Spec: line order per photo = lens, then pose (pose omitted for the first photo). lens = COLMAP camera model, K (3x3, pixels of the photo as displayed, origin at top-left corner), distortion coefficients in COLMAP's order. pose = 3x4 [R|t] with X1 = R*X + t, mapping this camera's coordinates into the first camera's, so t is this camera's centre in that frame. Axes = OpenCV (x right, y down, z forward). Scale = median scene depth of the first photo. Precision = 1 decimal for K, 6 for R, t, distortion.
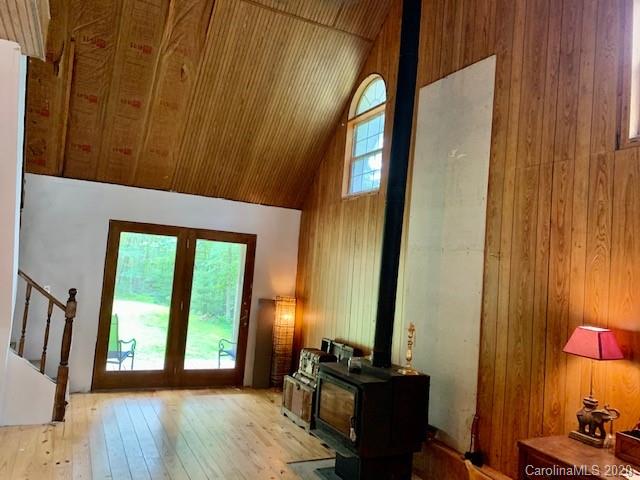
lens RADIAL K [[489.4, 0, 321.7], [0, 489.4, 236.3], [0, 0, 1]] dist [0.019581, -0.013479]
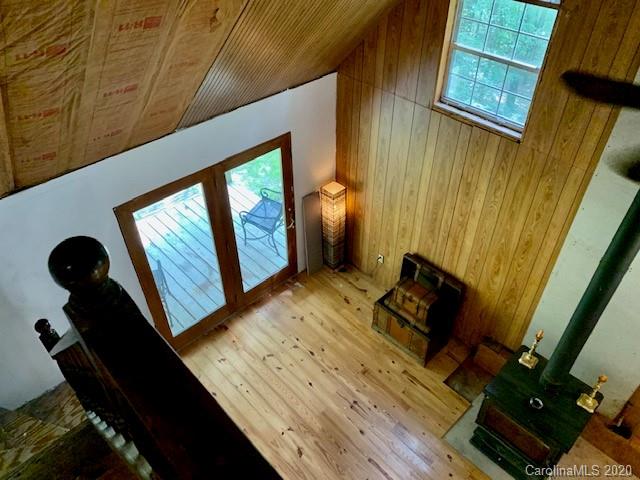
lens RADIAL K [[482.1, 0, 321.8], [0, 482.1, 230.0], [0, 0, 1]] dist [0.003249, -0.007826]
pose [[0.955291, -0.247812, 0.161273, -0.355321], [0.062420, 0.702190, 0.709248, -0.602516], [-0.289004, -0.667471, 0.686264, 0.581226]]
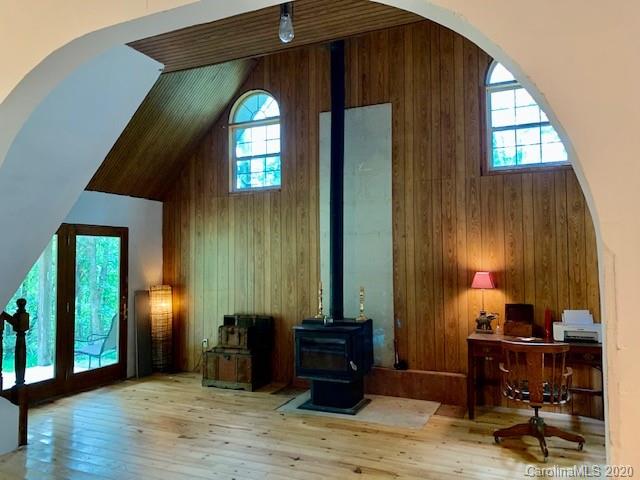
lens RADIAL K [[488.2, 0, 320.4], [0, 488.2, 242.6], [0, 0, 1]] dist [0.066709, -0.085786]
pose [[0.782070, -0.063450, 0.619952, -0.665892], [0.027312, 0.997337, 0.067620, -0.044399], [-0.622592, -0.035952, 0.781721, -0.045105]]
